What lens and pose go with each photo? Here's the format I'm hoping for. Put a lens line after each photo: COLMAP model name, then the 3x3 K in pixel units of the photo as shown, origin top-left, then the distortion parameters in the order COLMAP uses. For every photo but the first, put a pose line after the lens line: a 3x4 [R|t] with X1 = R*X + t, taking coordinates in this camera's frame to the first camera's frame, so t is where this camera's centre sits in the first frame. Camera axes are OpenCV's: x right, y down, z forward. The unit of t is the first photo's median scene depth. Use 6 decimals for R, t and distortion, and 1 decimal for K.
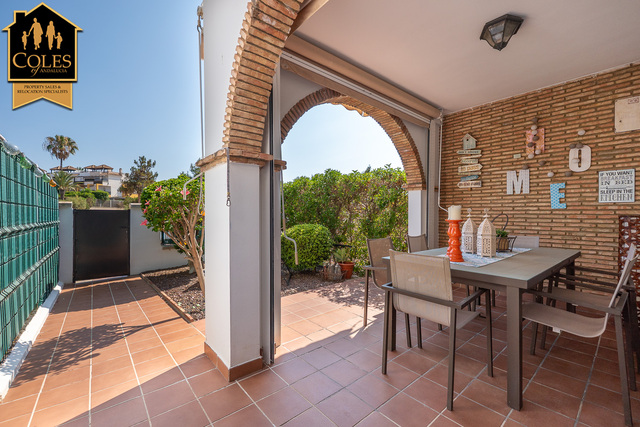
lens RADIAL K [[267.5, 0, 324.8], [0, 267.5, 213.4], [0, 0, 1]] dist [-0.003969, 0.000303]
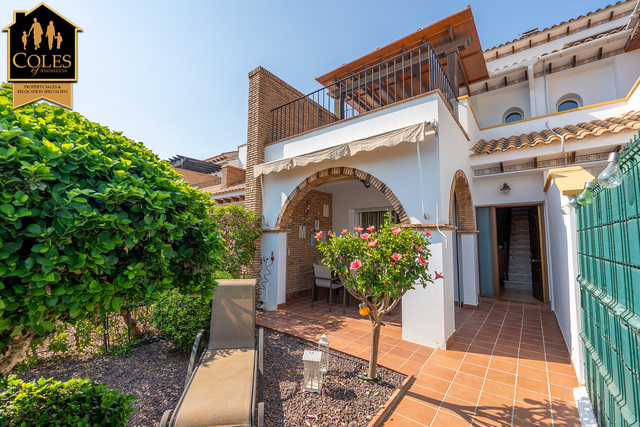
lens RADIAL K [[267.5, 0, 320.4], [0, 267.5, 214.0], [0, 0, 1]] dist [-0.003969, 0.000303]
pose [[-0.208019, 0.099032, 0.973099, -1.111008], [-0.019714, 0.994235, -0.105397, -0.052393], [-0.977926, -0.041108, -0.204868, 1.279965]]
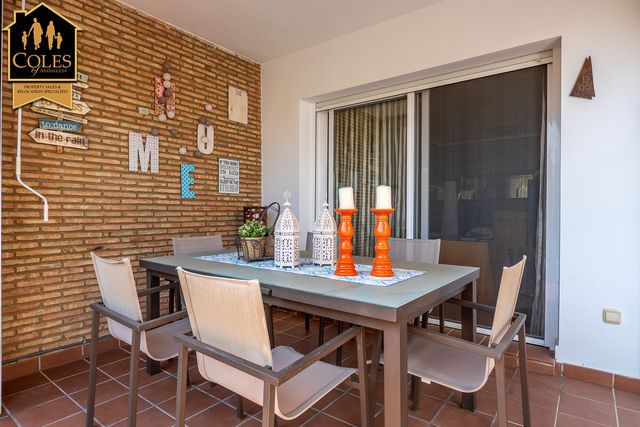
lens RADIAL K [[359.4, 0, 324.4], [0, 359.4, 212.3], [0, 0, 1]] dist [0.005975, -0.000241]
pose [[-0.208562, -0.005952, 0.977991, -0.189952], [-0.005242, 0.999974, 0.004967, 0.014796], [-0.977995, -0.004091, -0.208588, 0.775865]]
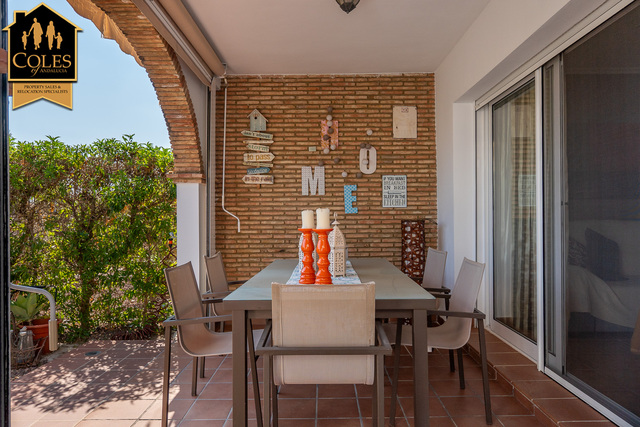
lens RADIAL K [[393.7, 0, 321.0], [0, 393.7, 215.1], [0, 0, 1]] dist [-0.001378, -0.003994]
pose [[0.661375, 0.000740, 0.750055, -0.169256], [0.008182, 0.999933, -0.008201, -0.001773], [-0.750011, 0.011561, 0.661324, 0.187933]]
